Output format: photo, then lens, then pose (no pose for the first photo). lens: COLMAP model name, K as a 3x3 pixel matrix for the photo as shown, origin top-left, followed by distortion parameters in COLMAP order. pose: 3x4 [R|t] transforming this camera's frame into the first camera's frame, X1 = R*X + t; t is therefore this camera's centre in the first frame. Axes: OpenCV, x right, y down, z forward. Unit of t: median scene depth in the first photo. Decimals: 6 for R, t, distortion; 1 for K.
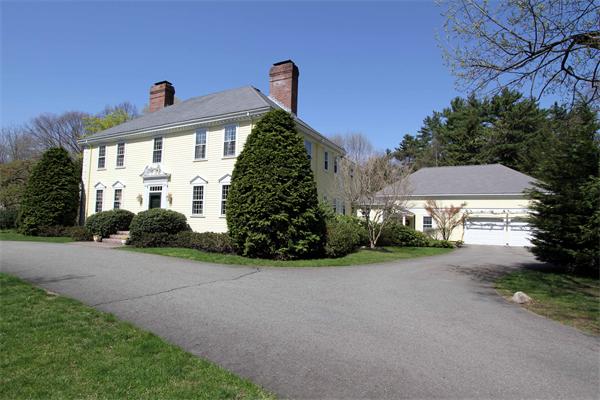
lens RADIAL K [[317.7, 0, 300.0], [0, 317.7, 200.0], [0, 0, 1]] dist [-0.001152, -0.000246]
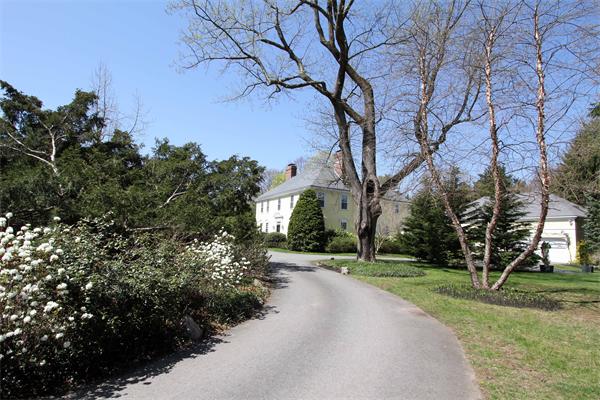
lens RADIAL K [[276.3, 0, 300.0], [0, 276.3, 200.0], [0, 0, 1]] dist [-0.001169, -0.000159]
pose [[0.857909, -0.069055, -0.509140, 0.619873], [0.022926, 0.995085, -0.096333, -0.003932], [0.513290, 0.070973, 0.855275, -0.511338]]
